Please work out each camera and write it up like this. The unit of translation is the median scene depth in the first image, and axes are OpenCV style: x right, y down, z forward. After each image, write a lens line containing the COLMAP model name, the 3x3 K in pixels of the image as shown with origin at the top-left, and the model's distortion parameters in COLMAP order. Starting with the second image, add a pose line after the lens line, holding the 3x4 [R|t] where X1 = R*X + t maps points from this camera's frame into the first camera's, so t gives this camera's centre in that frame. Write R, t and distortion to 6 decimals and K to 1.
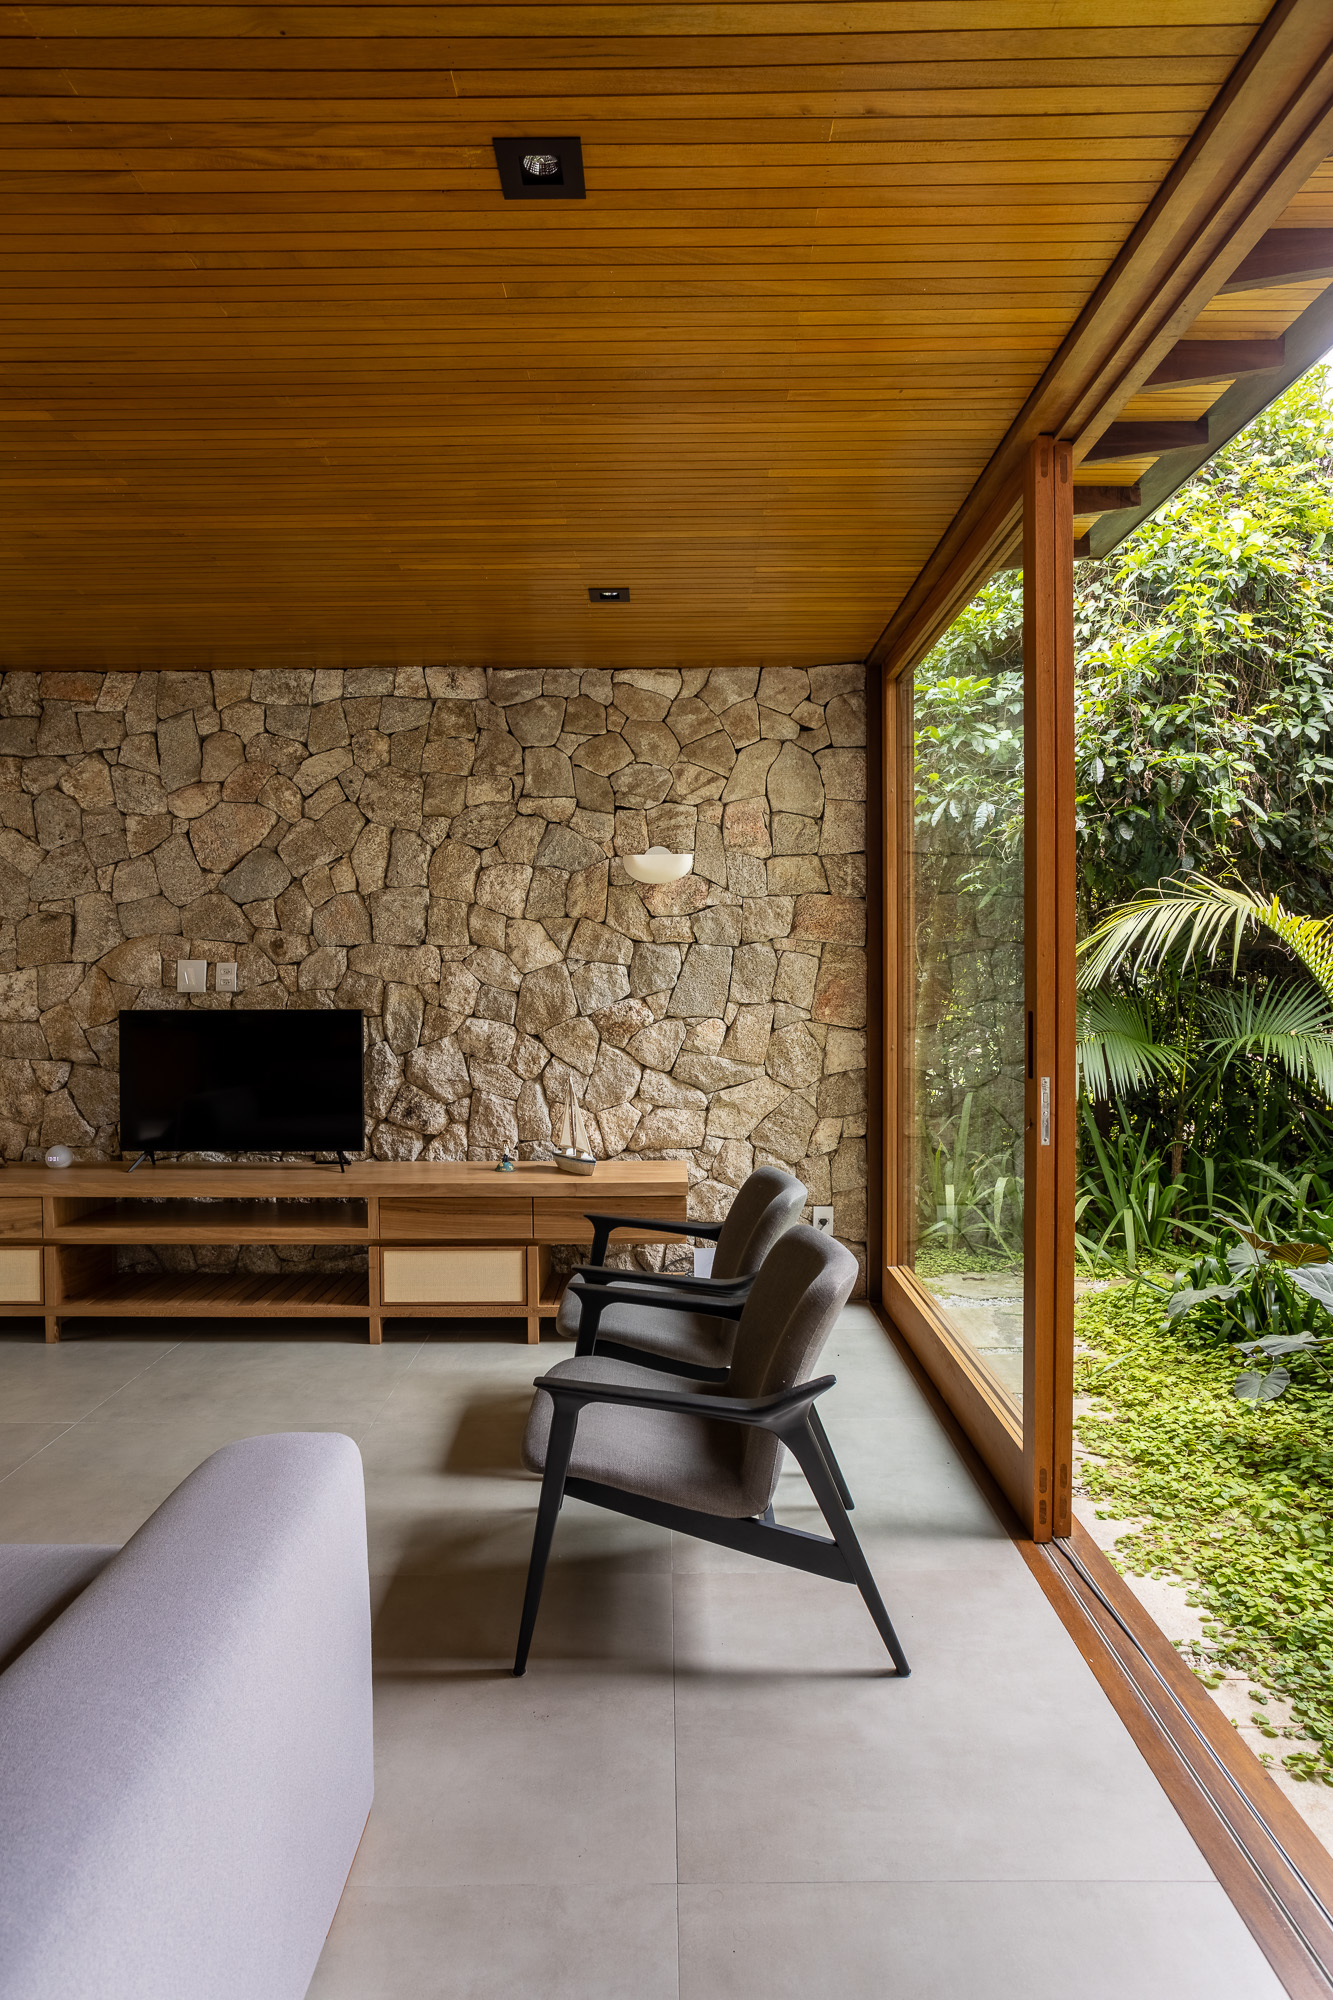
lens RADIAL K [[1156.7, 0, 673.3], [0, 1156.7, 1001.7], [0, 0, 1]] dist [-0.049468, 0.025829]
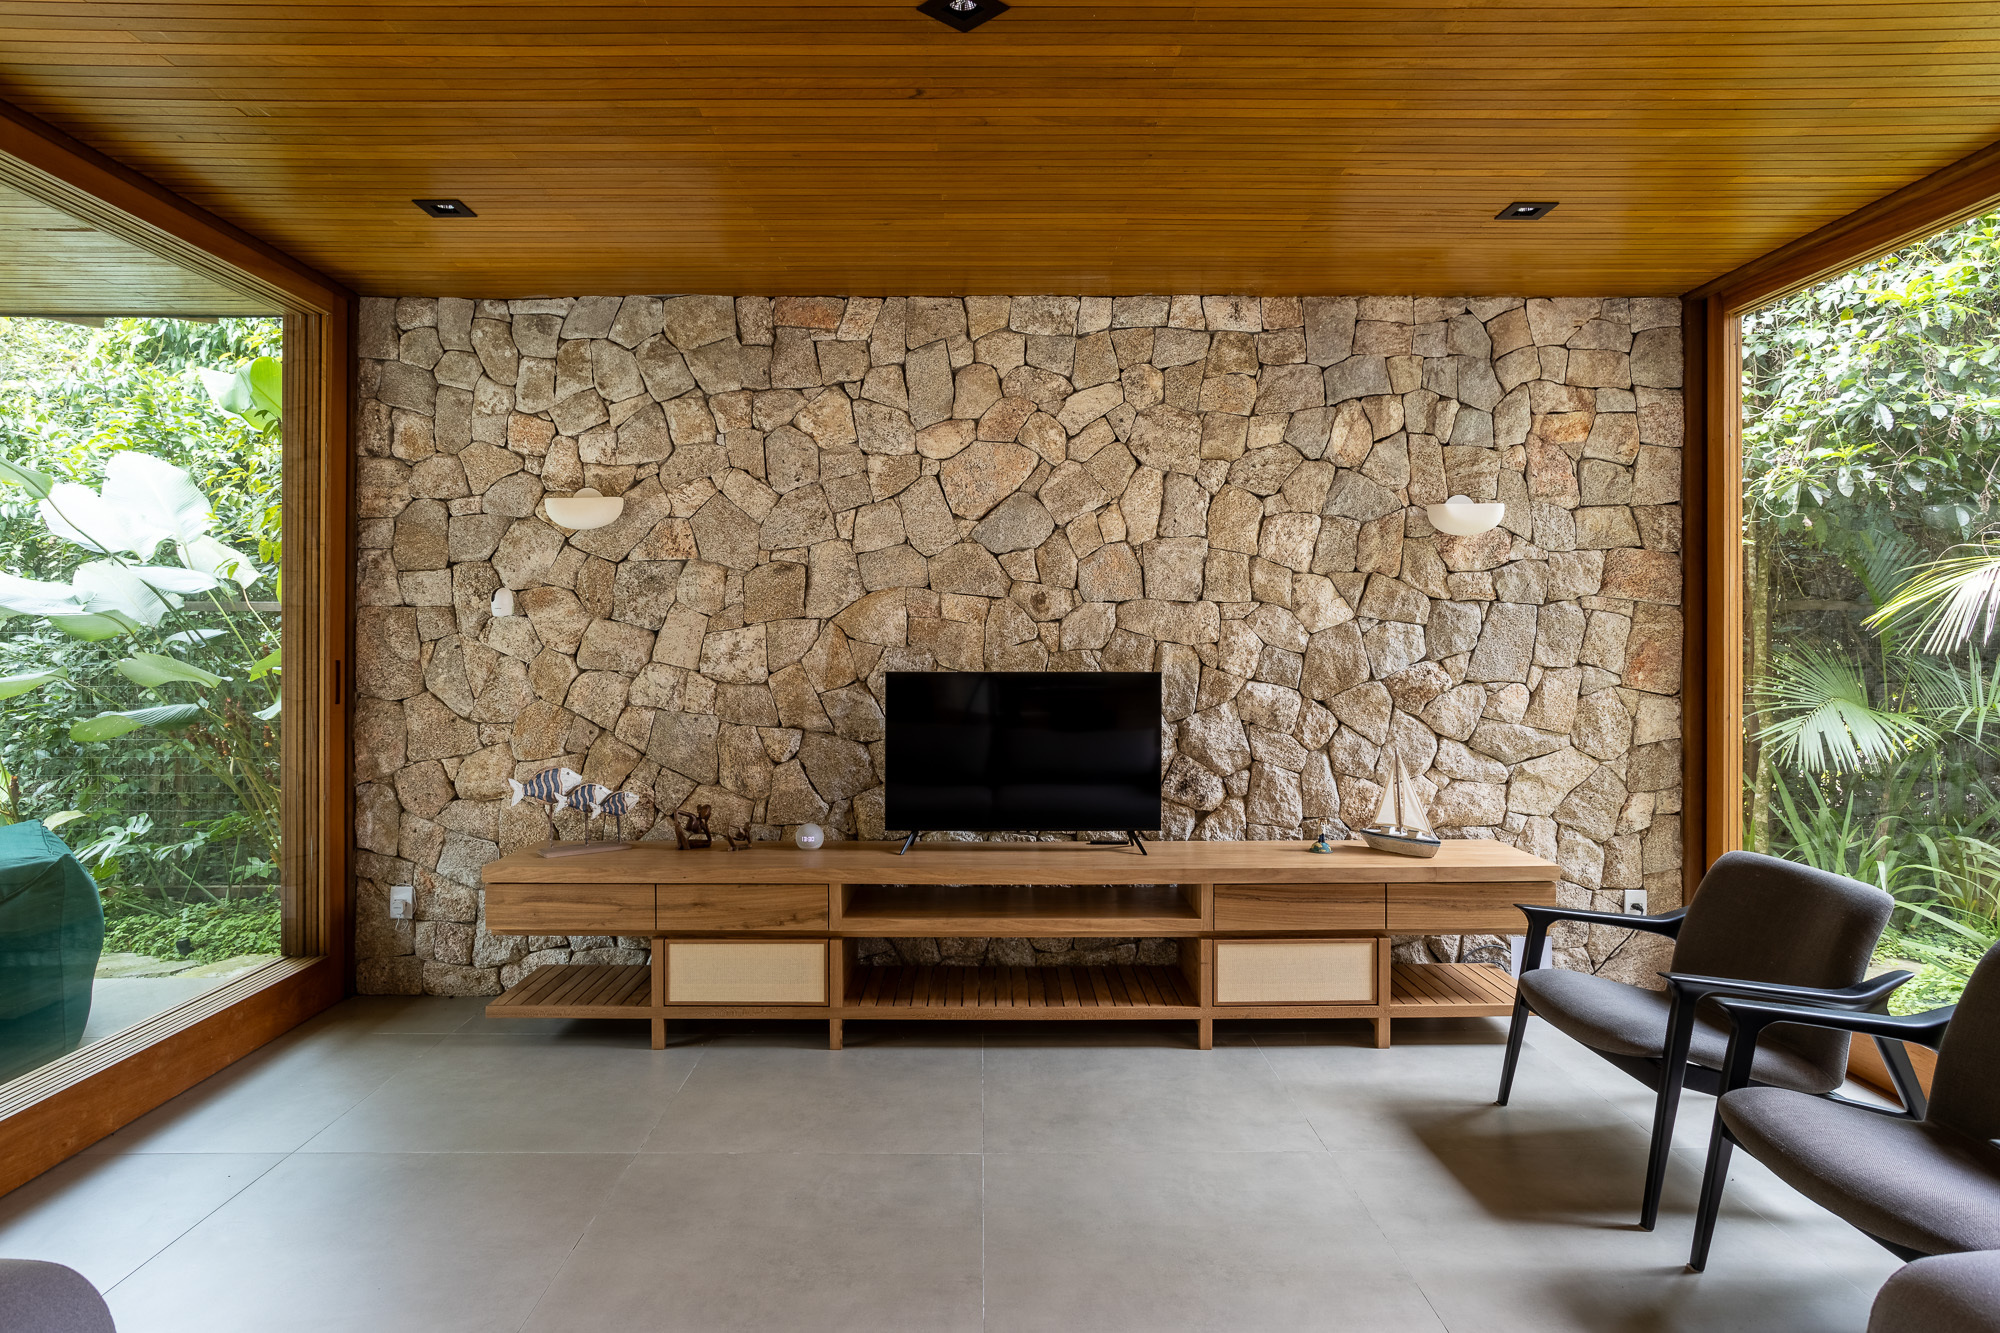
lens RADIAL K [[1156.7, 0, 991.7], [0, 1156.7, 637.0], [0, 0, 1]] dist [-0.049468, 0.025829]
pose [[0.999984, 0.004684, -0.003289, -0.378023], [-0.004764, 0.999683, -0.024713, 0.002192], [0.003172, 0.024728, 0.999689, 0.095060]]
